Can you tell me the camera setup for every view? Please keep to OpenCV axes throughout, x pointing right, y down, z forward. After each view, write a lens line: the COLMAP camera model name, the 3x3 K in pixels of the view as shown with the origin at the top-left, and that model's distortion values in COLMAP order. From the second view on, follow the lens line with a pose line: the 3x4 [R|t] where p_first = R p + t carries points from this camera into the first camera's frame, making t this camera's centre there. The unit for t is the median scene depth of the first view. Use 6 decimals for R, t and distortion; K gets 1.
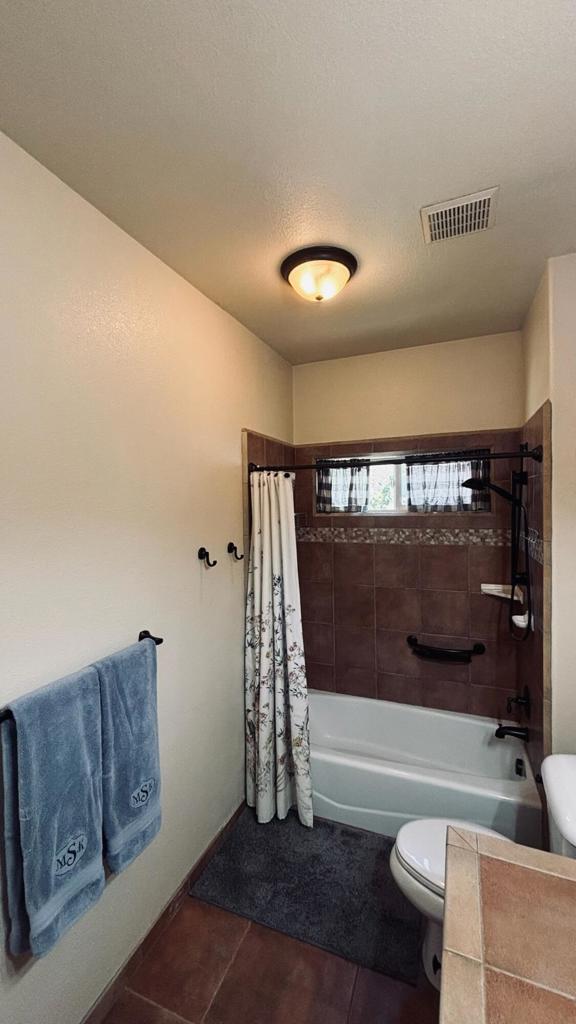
lens RADIAL K [[404.3, 0, 294.1], [0, 404.3, 510.2], [0, 0, 1]] dist [-0.000623, -0.000133]
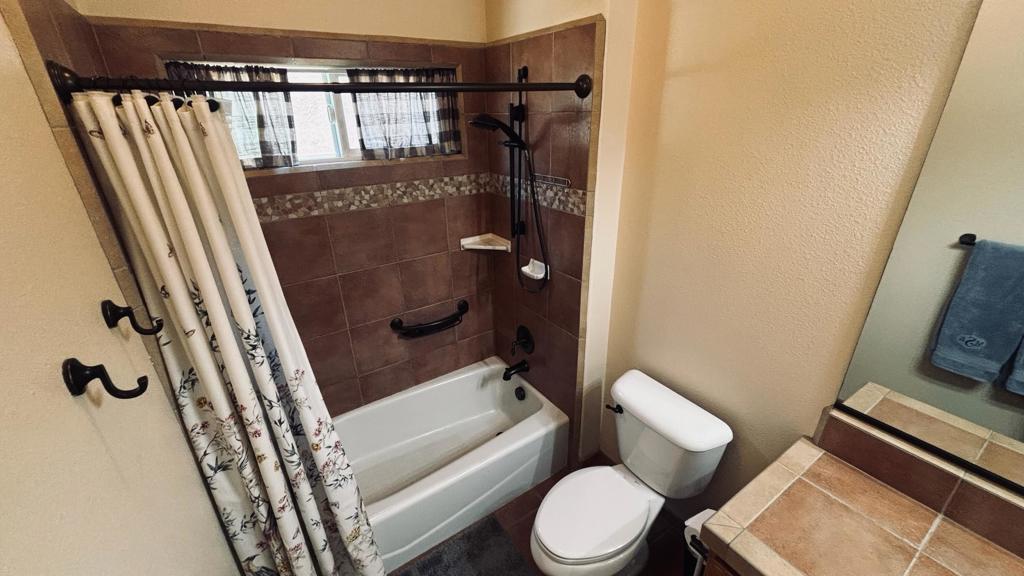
lens RADIAL K [[404.3, 0, 508.5], [0, 404.3, 289.3], [0, 0, 1]] dist [-0.000623, -0.000133]
pose [[0.574064, -0.324402, 0.751807, -0.176985], [0.025565, 0.924823, 0.379538, -0.050277], [-0.818411, -0.198659, 0.539201, 0.402655]]
